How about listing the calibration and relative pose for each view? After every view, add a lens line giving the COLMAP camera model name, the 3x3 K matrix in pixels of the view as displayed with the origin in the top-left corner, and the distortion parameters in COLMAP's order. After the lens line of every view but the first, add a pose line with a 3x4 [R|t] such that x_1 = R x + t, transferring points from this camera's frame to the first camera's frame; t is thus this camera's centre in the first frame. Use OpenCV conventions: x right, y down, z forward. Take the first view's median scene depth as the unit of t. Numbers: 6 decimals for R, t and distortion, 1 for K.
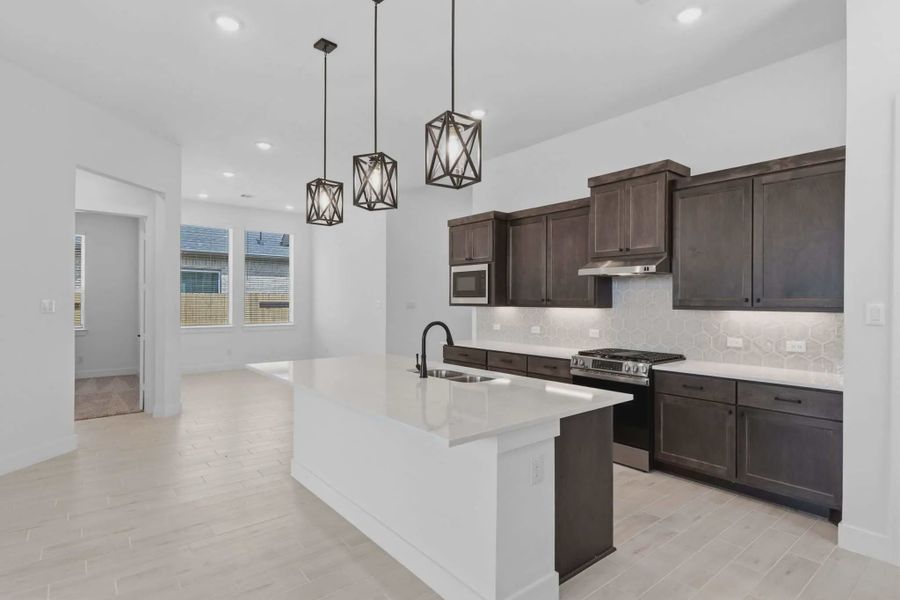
lens RADIAL K [[468.1, 0, 456.0], [0, 468.1, 300.2], [0, 0, 1]] dist [0.005416, 0.001125]
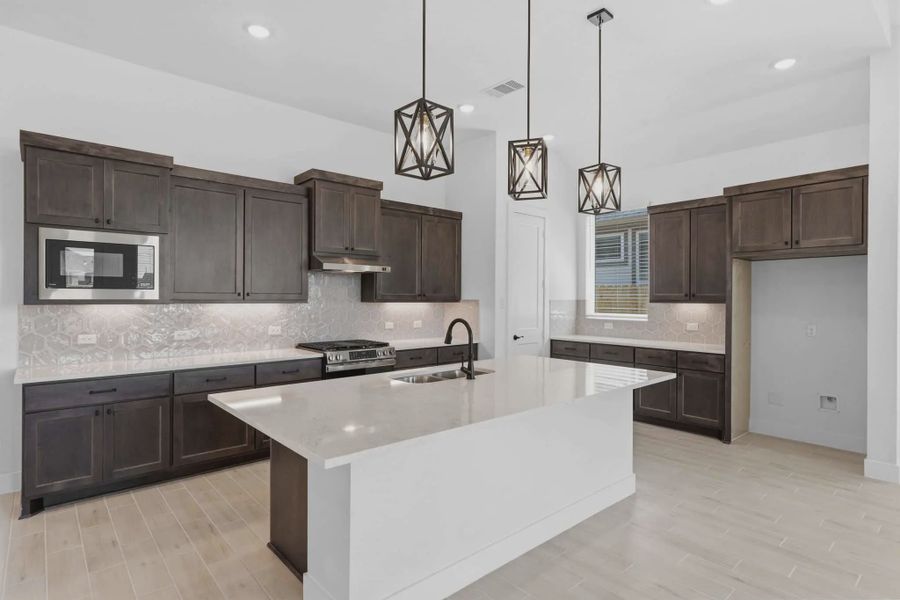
lens RADIAL K [[468.1, 0, 452.9], [0, 468.1, 298.0], [0, 0, 1]] dist [0.005416, 0.001125]
pose [[-0.029449, -0.006945, 0.999542, -0.623000], [-0.007120, 0.999952, 0.006738, -0.001564], [-0.999541, -0.006918, -0.029497, 0.664723]]
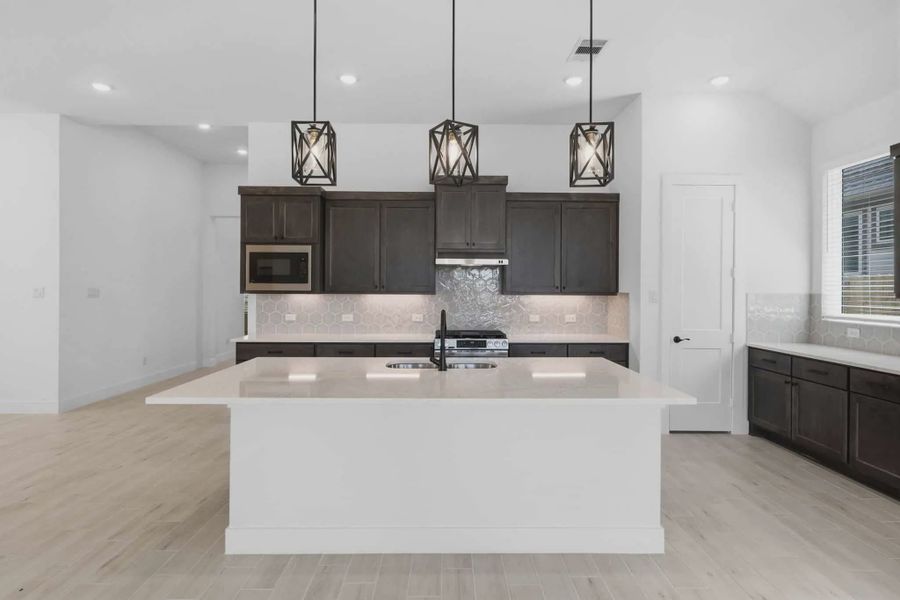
lens RADIAL K [[468.1, 0, 455.2], [0, 468.1, 294.6], [0, 0, 1]] dist [0.005416, 0.001125]
pose [[0.626109, -0.011233, 0.779654, -0.484832], [-0.004104, 0.999835, 0.017700, -0.002232], [-0.779724, -0.014282, 0.625960, 0.250548]]
